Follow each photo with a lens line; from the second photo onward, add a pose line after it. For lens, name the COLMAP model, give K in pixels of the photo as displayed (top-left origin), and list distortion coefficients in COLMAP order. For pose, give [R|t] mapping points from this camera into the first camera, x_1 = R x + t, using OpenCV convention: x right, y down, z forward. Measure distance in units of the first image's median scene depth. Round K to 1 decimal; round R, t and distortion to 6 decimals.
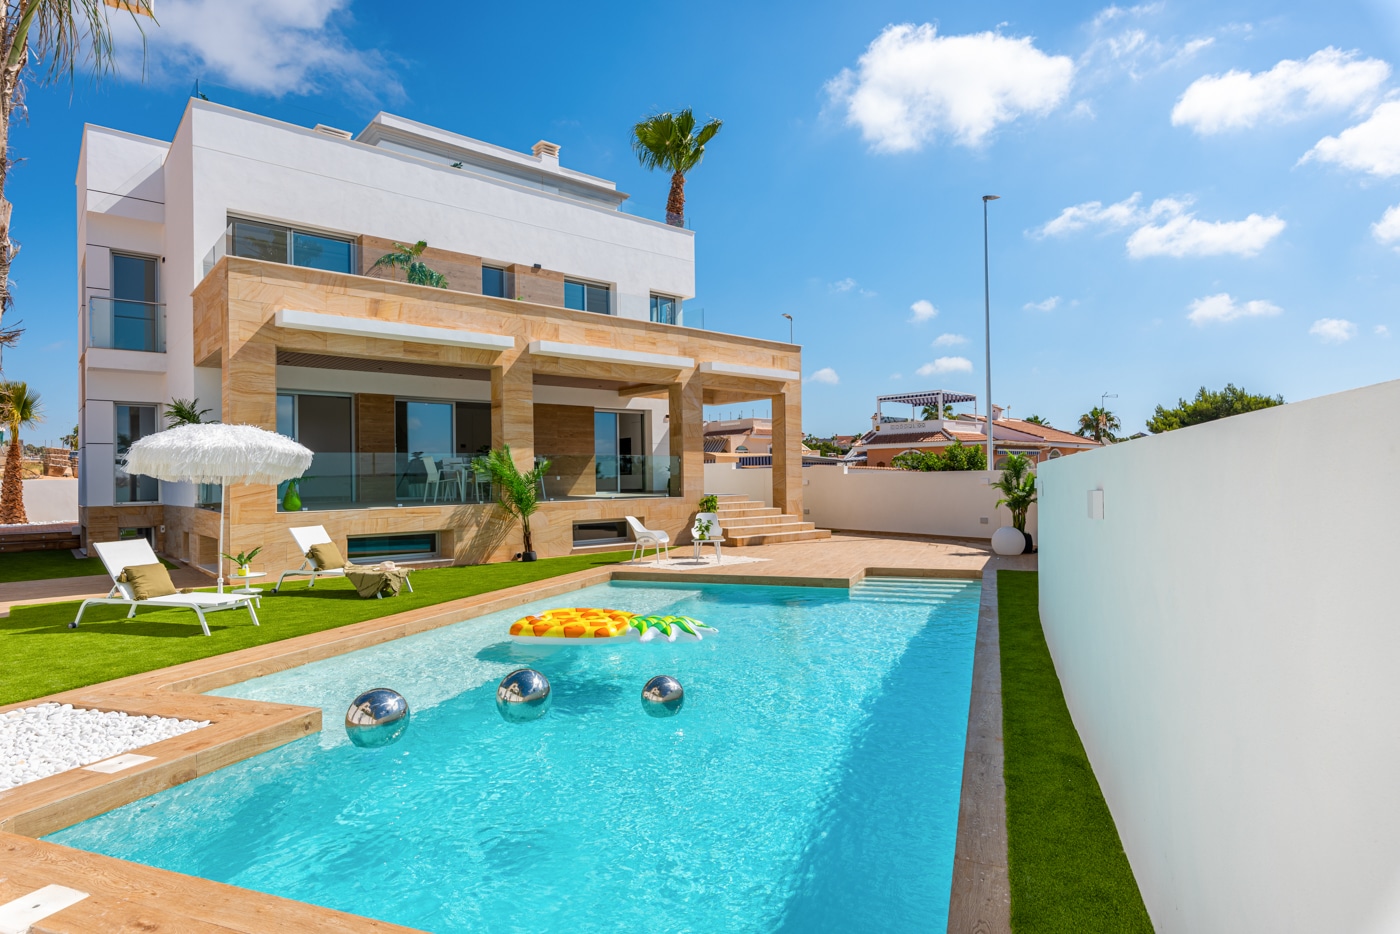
lens RADIAL K [[723.4, 0, 716.2], [0, 723.4, 466.1], [0, 0, 1]] dist [0.002645, -0.006421]
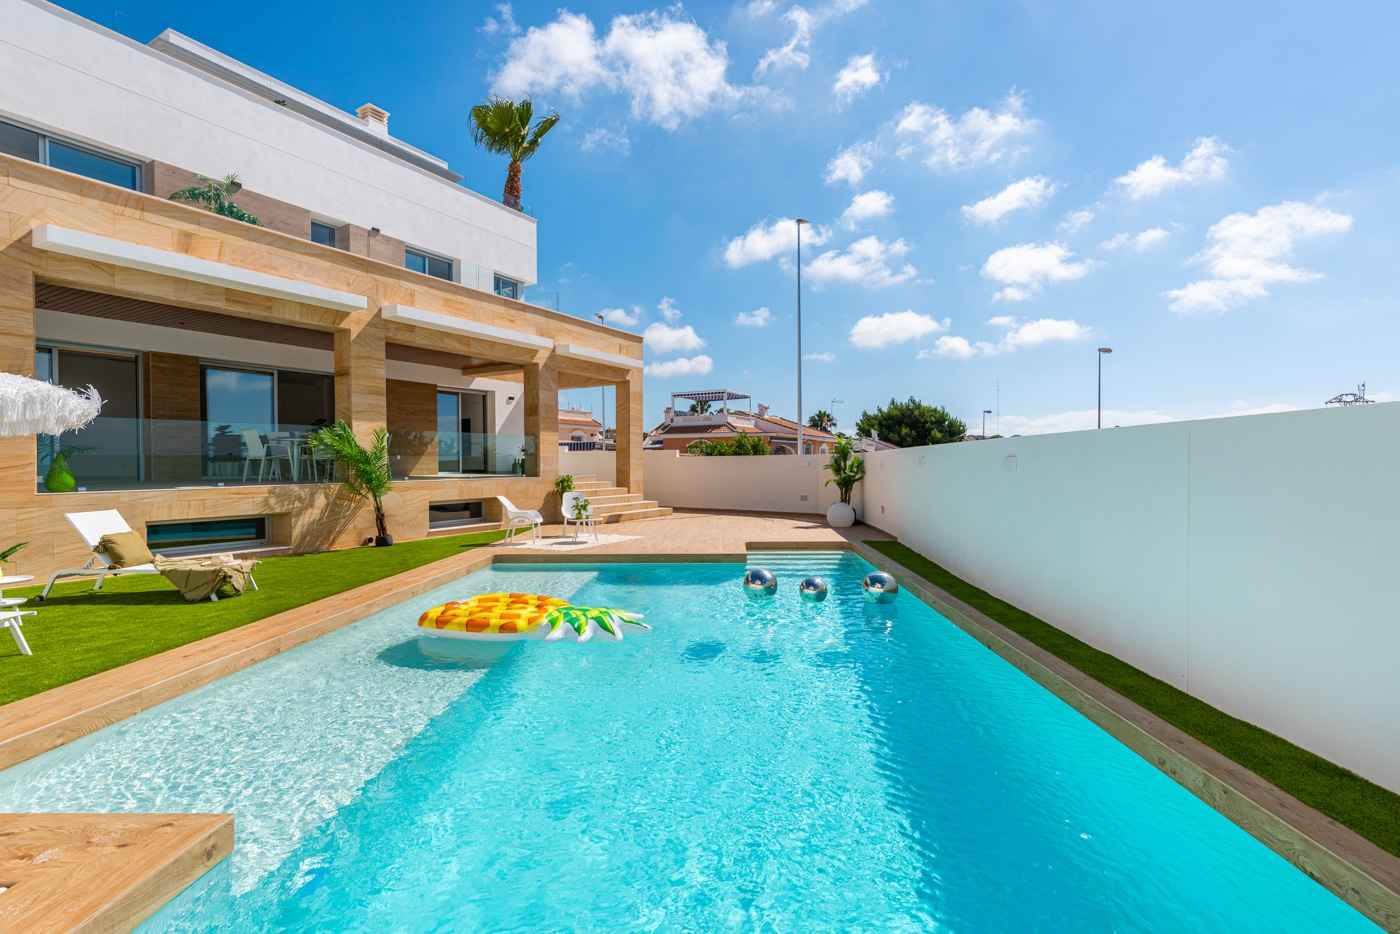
lens RADIAL K [[617.6, 0, 700.0], [0, 617.6, 467.0], [0, 0, 1]] dist [0.001192, 0.000302]
pose [[0.953185, 0.006640, 0.302315, -0.105566], [-0.012849, 0.999745, 0.018554, 0.011371], [-0.302115, -0.021570, 0.953027, 0.128307]]
